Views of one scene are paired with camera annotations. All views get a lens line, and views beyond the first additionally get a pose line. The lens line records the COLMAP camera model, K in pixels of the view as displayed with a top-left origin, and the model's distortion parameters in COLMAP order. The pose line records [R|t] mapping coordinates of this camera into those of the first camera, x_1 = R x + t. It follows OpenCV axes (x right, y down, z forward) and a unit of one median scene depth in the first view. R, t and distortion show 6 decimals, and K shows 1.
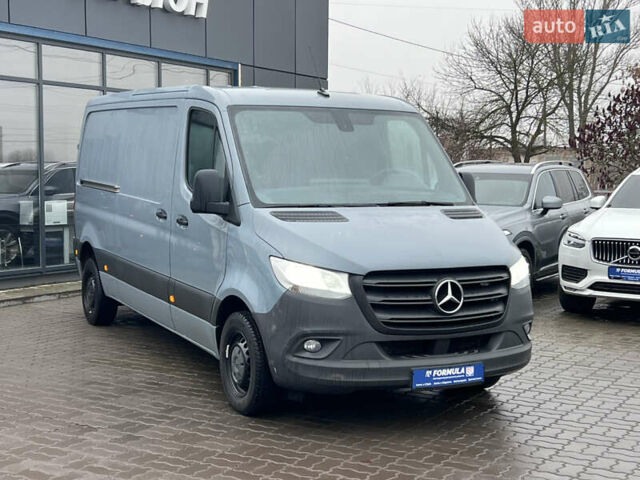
lens RADIAL K [[965.4, 0, 329.6], [0, 965.4, 250.8], [0, 0, 1]] dist [0.080315, -0.029775]
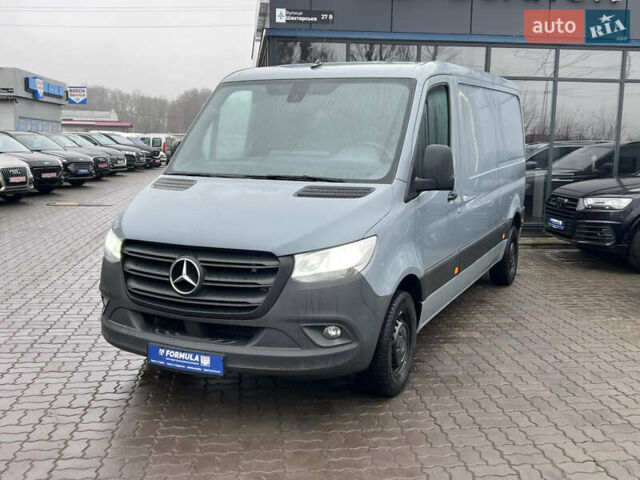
lens RADIAL K [[702.0, 0, 315.3], [0, 702.0, 250.6], [0, 0, 1]] dist [0.016180, -0.023624]
pose [[0.606629, 0.118909, -0.786042, 0.405855], [-0.074455, 0.992903, 0.092741, -0.027245], [0.791491, 0.002265, 0.611176, 0.384410]]
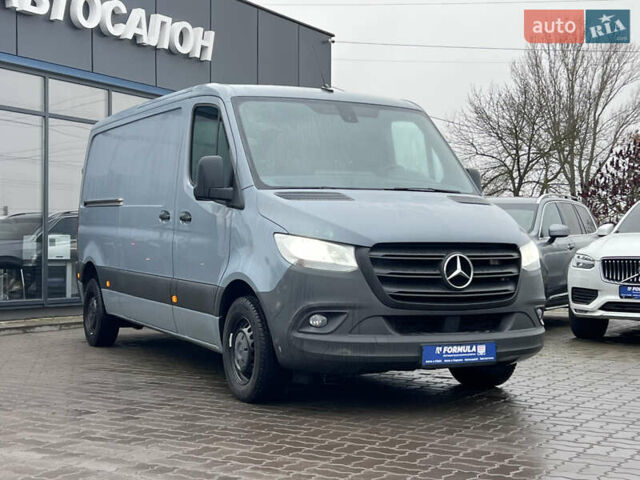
lens RADIAL K [[965.6, 0, 320.0], [0, 965.6, 240.0], [0, 0, 1]] dist [0.088528, -0.048278]
pose [[0.999887, -0.007279, -0.013115, -0.001466], [0.005997, 0.995434, -0.095265, 0.060342], [0.013749, 0.095176, 0.995366, 0.014379]]
